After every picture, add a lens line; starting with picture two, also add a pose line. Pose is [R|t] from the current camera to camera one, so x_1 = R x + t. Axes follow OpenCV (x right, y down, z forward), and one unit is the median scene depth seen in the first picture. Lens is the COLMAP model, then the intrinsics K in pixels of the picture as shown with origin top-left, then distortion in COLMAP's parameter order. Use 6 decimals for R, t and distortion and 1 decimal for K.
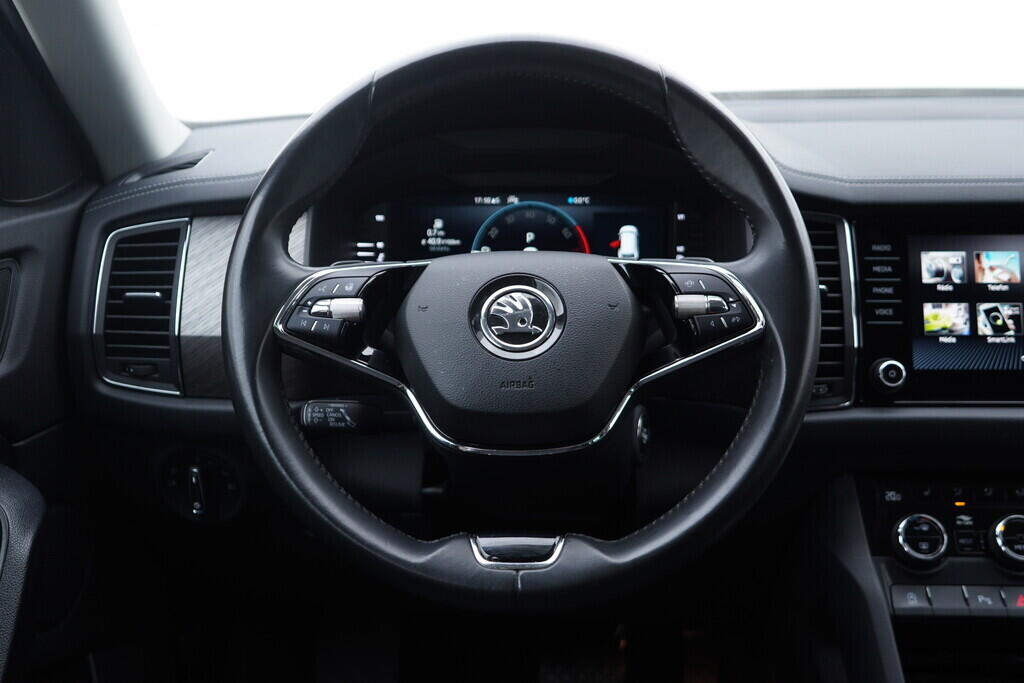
lens RADIAL K [[1047.8, 0, 512.0], [0, 1047.8, 341.5], [0, 0, 1]] dist [-0.008740, 0.025614]
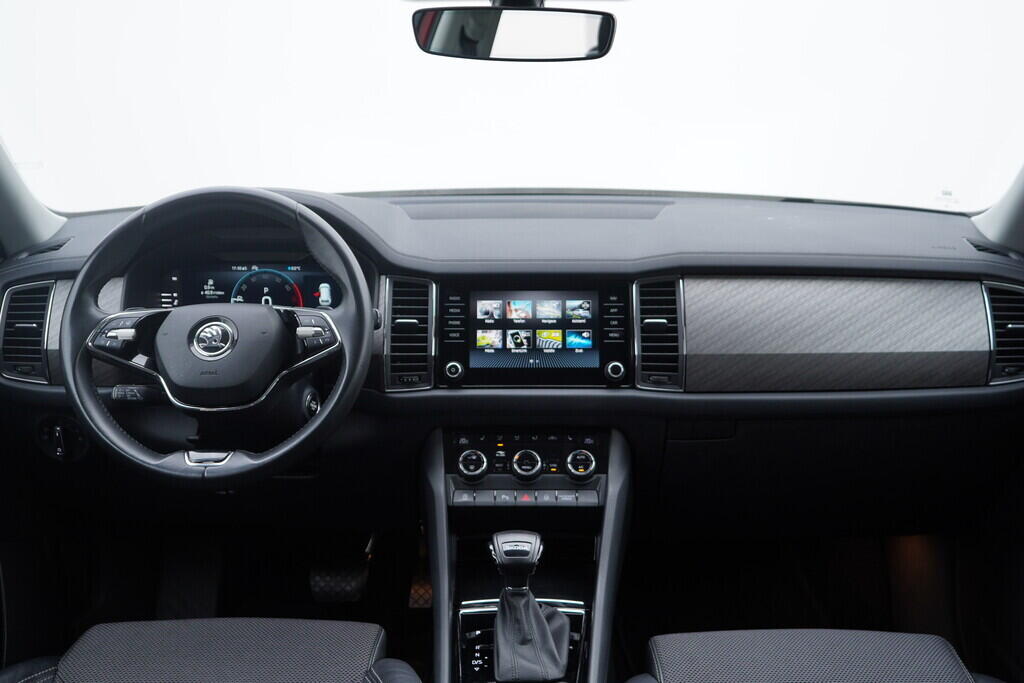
lens RADIAL K [[1047.8, 0, 512.0], [0, 1047.8, 341.5], [0, 0, 1]] dist [-0.008740, 0.025614]
pose [[0.999335, -0.001441, 0.036422, 0.389151], [0.002045, 0.999861, -0.016532, 0.011856], [-0.036393, 0.016596, 0.999200, -0.759649]]
